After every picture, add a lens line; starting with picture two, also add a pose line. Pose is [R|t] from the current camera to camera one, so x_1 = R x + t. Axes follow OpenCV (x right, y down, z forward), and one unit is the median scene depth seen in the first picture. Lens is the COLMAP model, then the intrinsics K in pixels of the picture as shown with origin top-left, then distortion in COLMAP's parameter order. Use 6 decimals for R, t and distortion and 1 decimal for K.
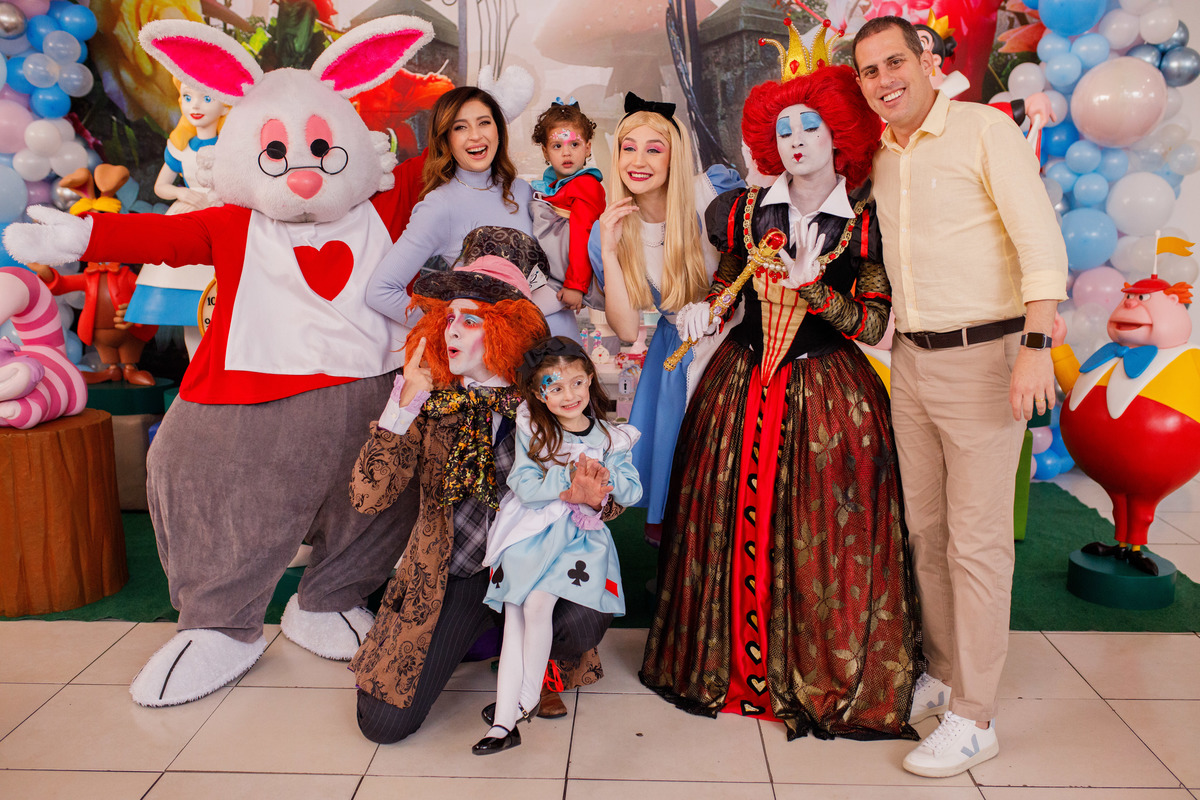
lens RADIAL K [[1141.0, 0, 606.4], [0, 1141.0, 397.1], [0, 0, 1]] dist [-0.059319, 0.088986]
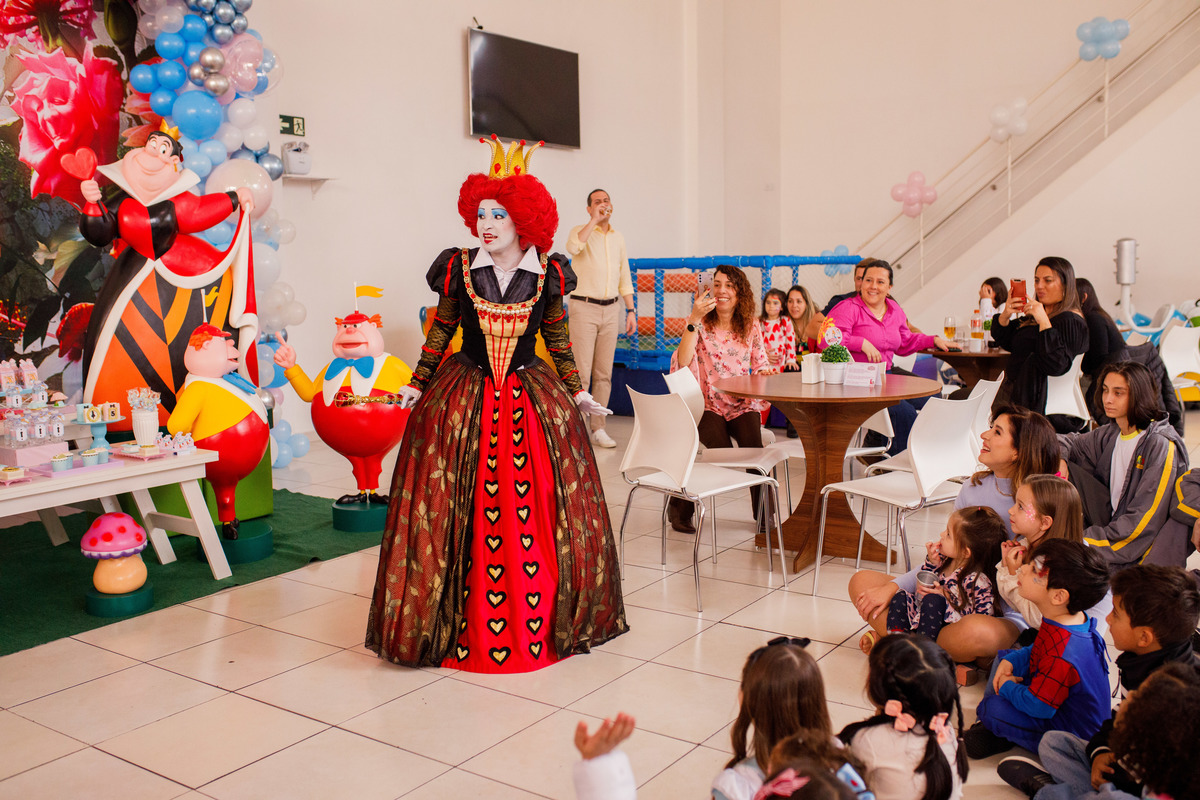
lens RADIAL K [[1141.0, 0, 606.4], [0, 1141.0, 397.1], [0, 0, 1]] dist [-0.059319, 0.088986]
pose [[0.546697, -0.114333, 0.829488, -0.444658], [0.158884, 0.986801, 0.031300, 0.008505], [-0.822118, 0.114681, 0.557647, -0.084233]]
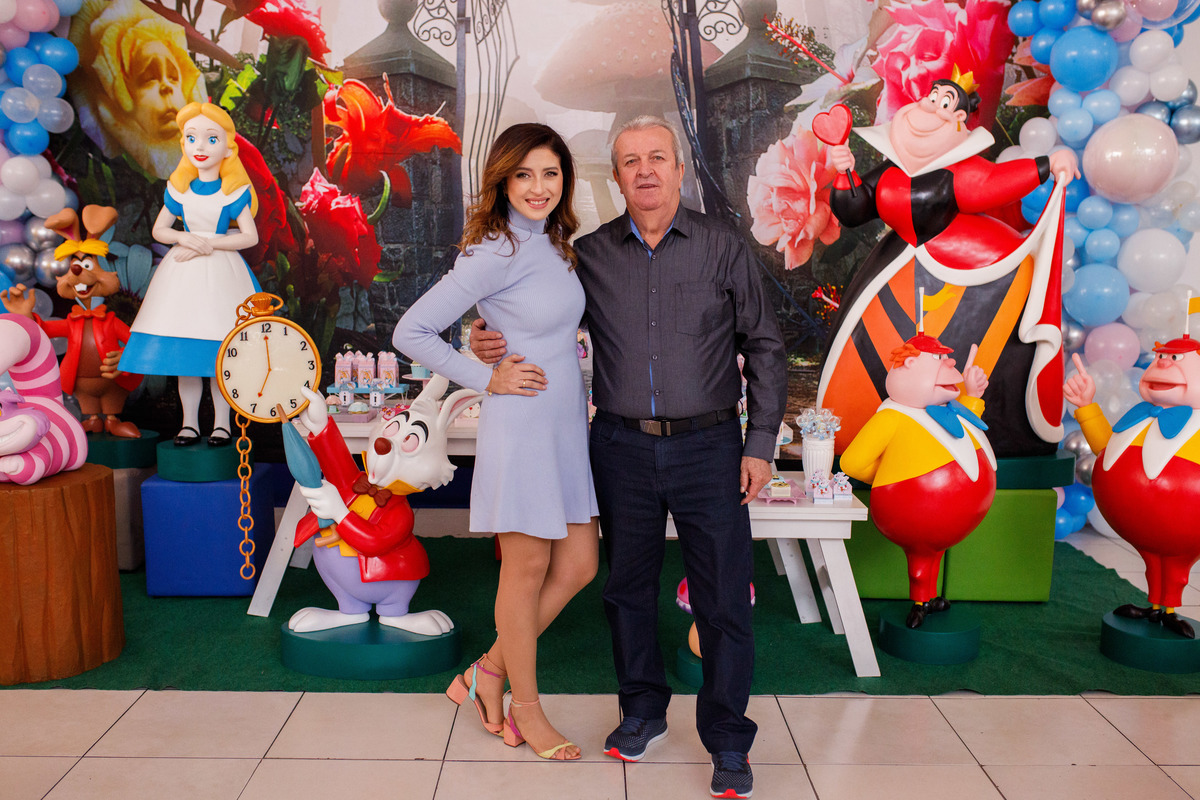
lens RADIAL K [[1202.2, 0, 605.9], [0, 1202.2, 400.1], [0, 0, 1]] dist [-0.056139, 0.077842]
pose [[0.998780, 0.007753, 0.048769, -0.055687], [-0.005839, 0.999212, -0.039269, -0.004517], [-0.049035, 0.038936, 0.998038, -0.015428]]
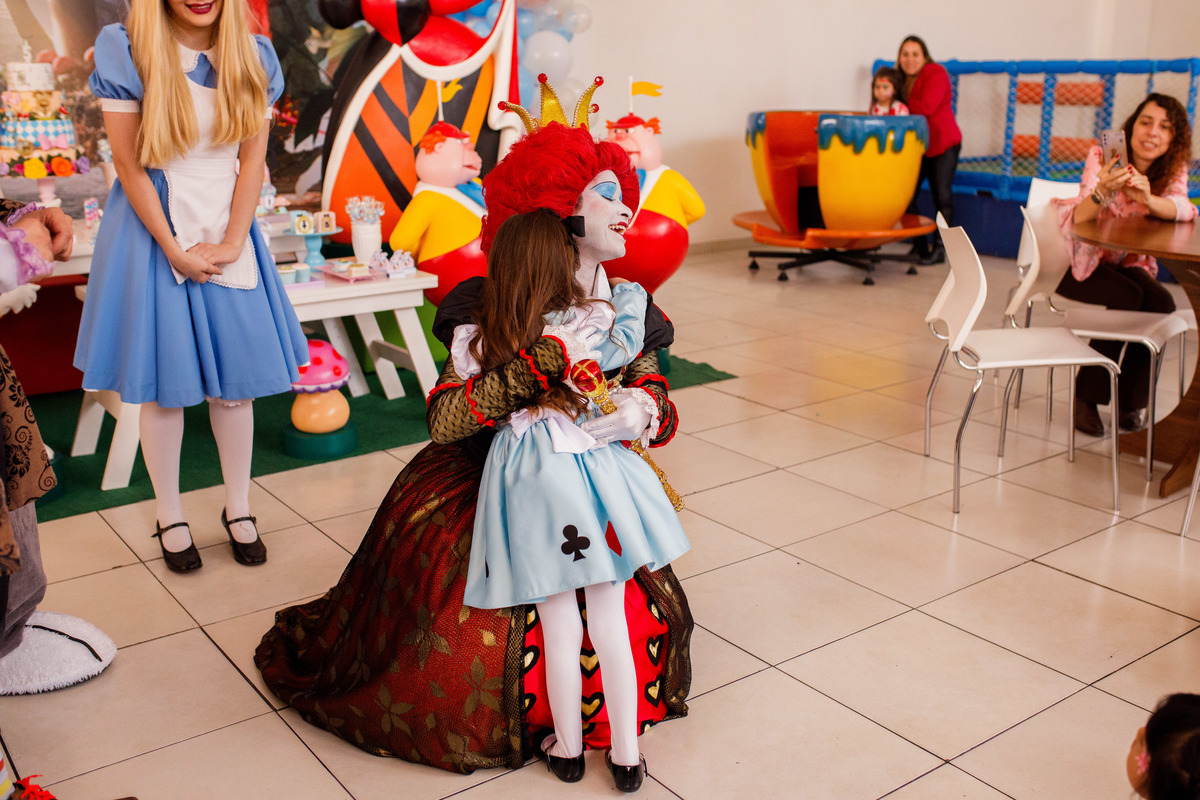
lens RADIAL K [[1195.9, 0, 613.6], [0, 1195.9, 385.4], [0, 0, 1]] dist [-0.067164, 0.101408]
pose [[0.783207, -0.165498, 0.599331, -0.268232], [0.110835, 0.985648, 0.127335, 0.013881], [-0.611803, -0.033302, 0.790309, -0.029035]]
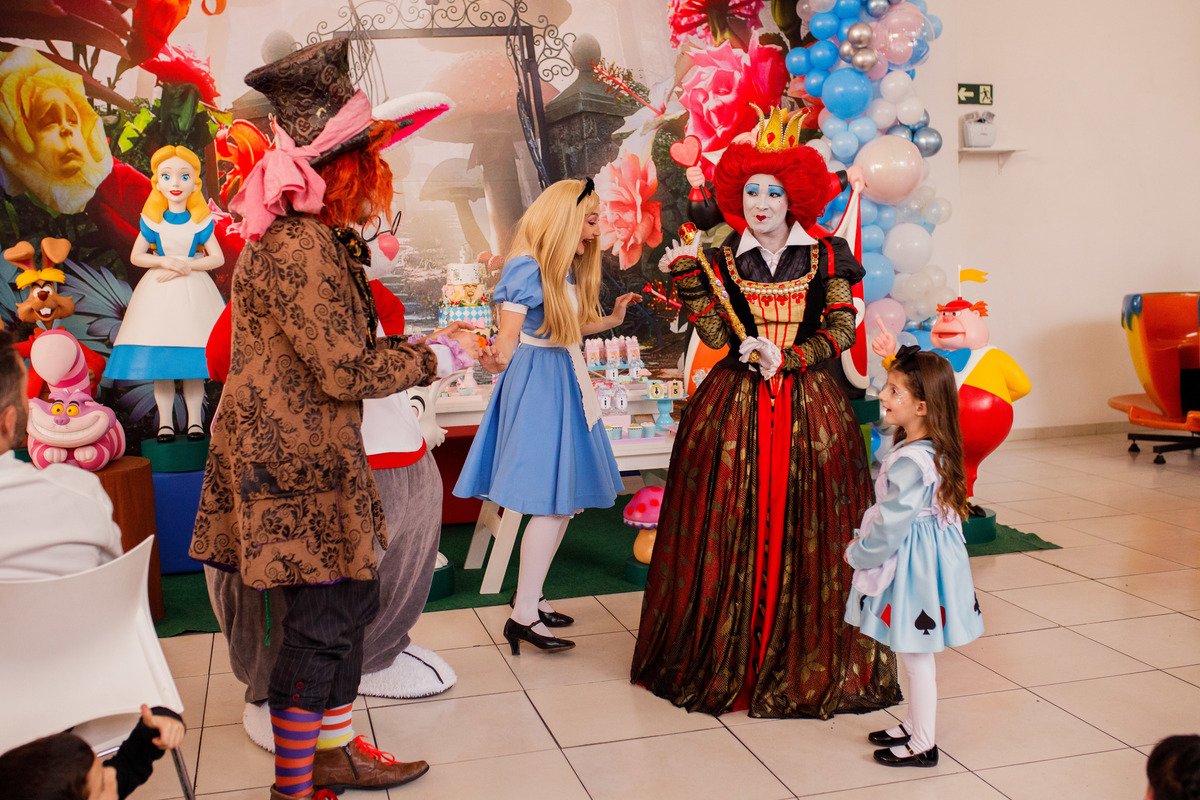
lens RADIAL K [[1243.1, 0, 575.1], [0, 1243.1, 362.4], [0, 0, 1]] dist [-0.065638, 0.107615]
pose [[0.960781, -0.052355, 0.272321, -0.269591], [0.076952, 0.993785, -0.080435, 0.039464], [-0.266418, 0.098236, 0.958839, -0.217409]]
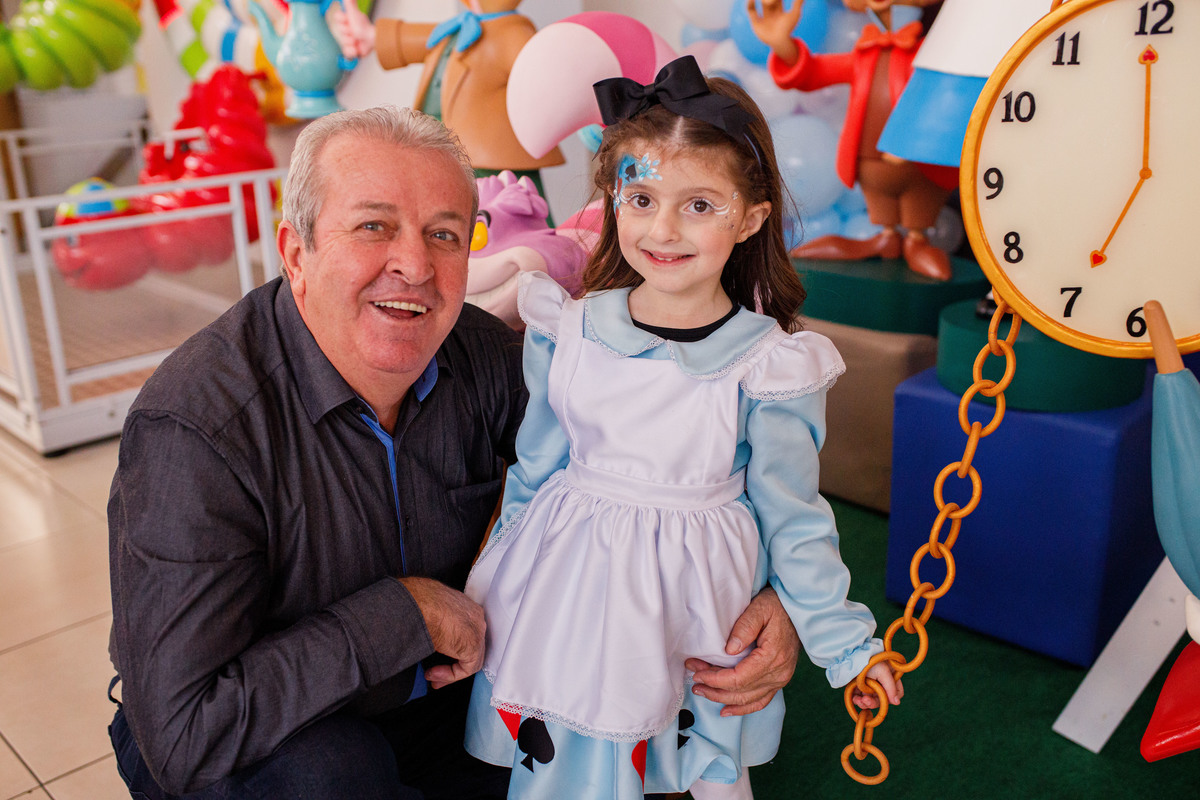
lens RADIAL K [[1141.0, 0, 606.4], [0, 1141.0, 397.1], [0, 0, 1]] dist [-0.059319, 0.088986]
pose [[0.714538, 0.200988, -0.670104, -0.150362], [-0.093479, 0.976683, 0.193264, -0.040728], [0.693323, -0.075454, 0.716665, 0.500372]]
